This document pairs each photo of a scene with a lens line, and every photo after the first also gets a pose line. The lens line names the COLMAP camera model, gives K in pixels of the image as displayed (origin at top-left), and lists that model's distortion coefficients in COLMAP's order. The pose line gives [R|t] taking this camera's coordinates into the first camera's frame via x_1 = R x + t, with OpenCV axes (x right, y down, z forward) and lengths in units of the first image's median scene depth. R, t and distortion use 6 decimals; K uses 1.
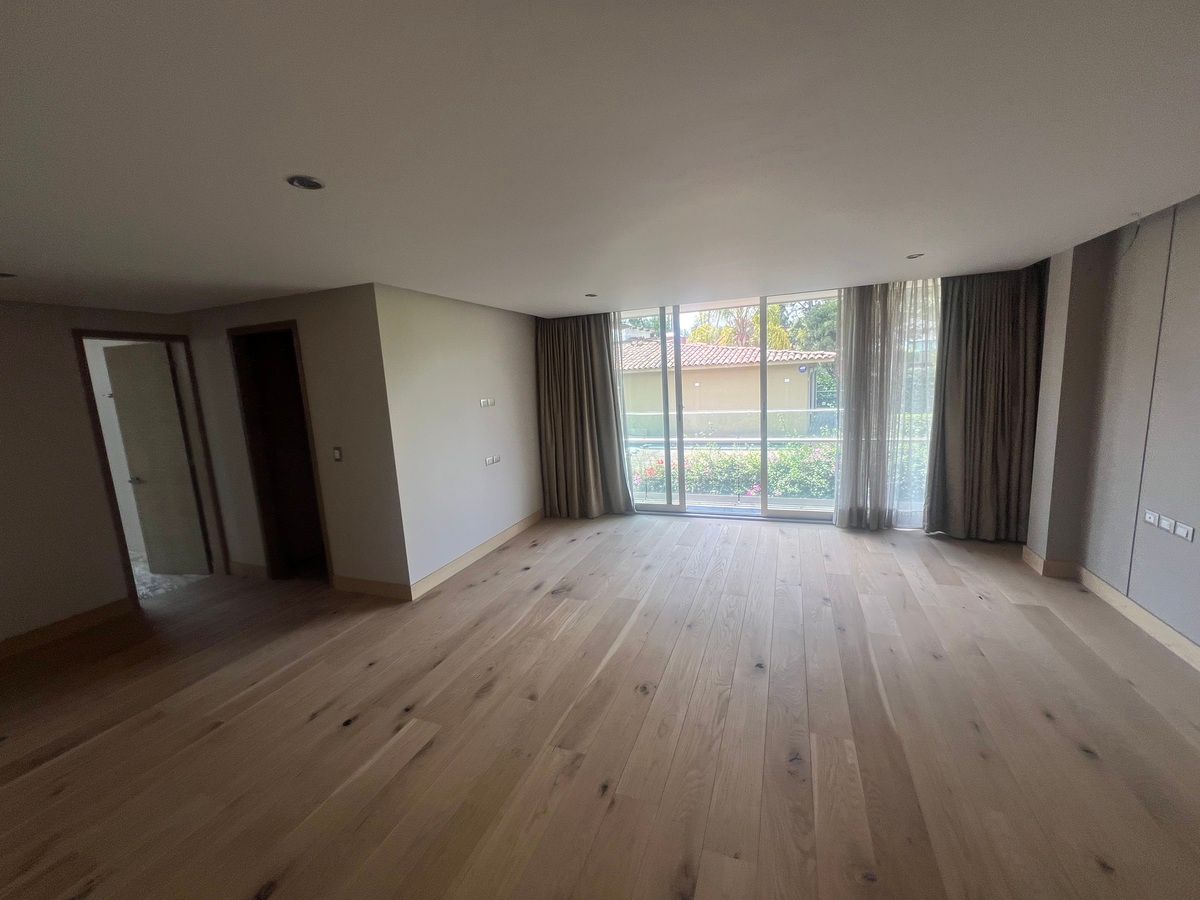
lens RADIAL K [[480.0, 0, 600.5], [0, 480.0, 450.0], [0, 0, 1]] dist [-0.000866, -0.000392]
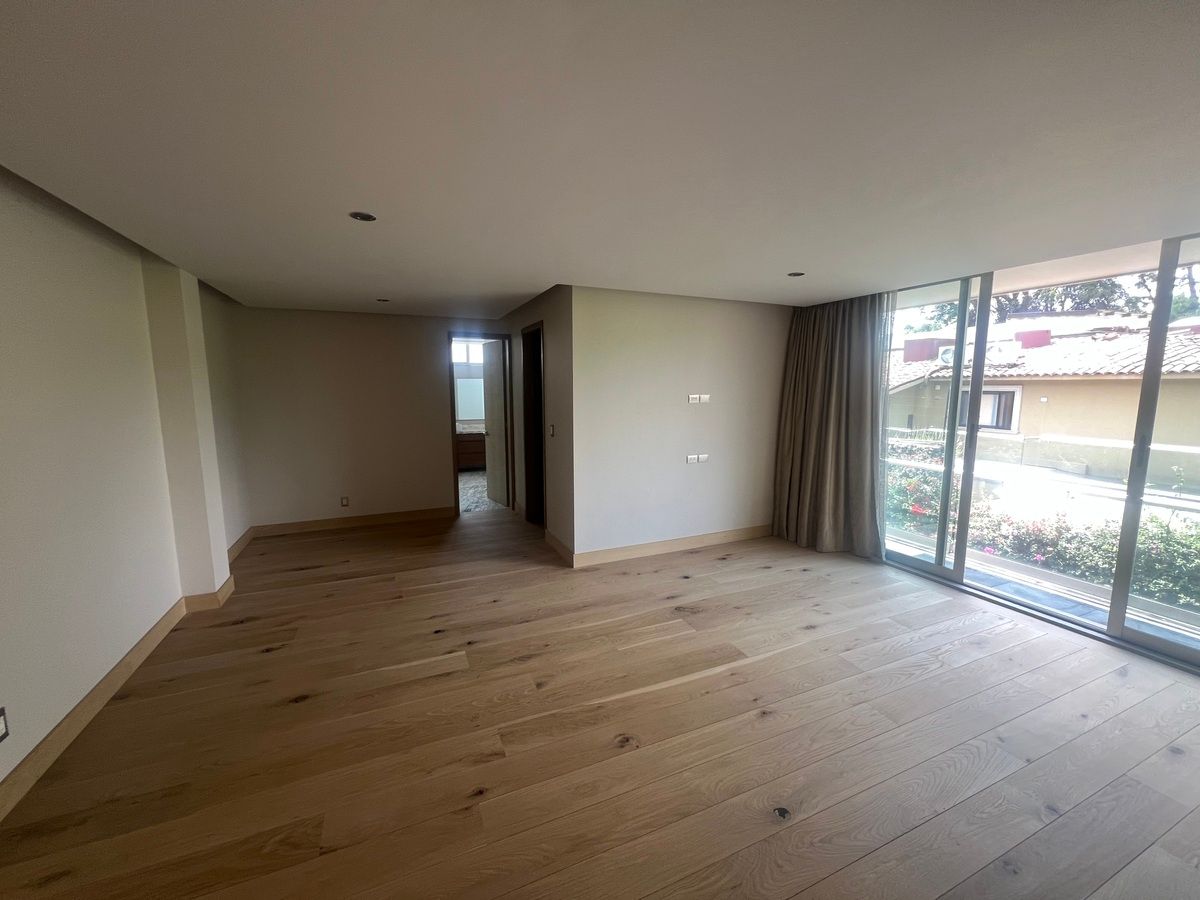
lens RADIAL K [[480.0, 0, 597.6], [0, 480.0, 446.1], [0, 0, 1]] dist [-0.000866, -0.000392]
pose [[0.701796, 0.141428, -0.698198, 0.352836], [-0.144009, 0.988025, 0.055385, -0.032312], [0.697670, 0.061678, 0.713759, 0.206652]]
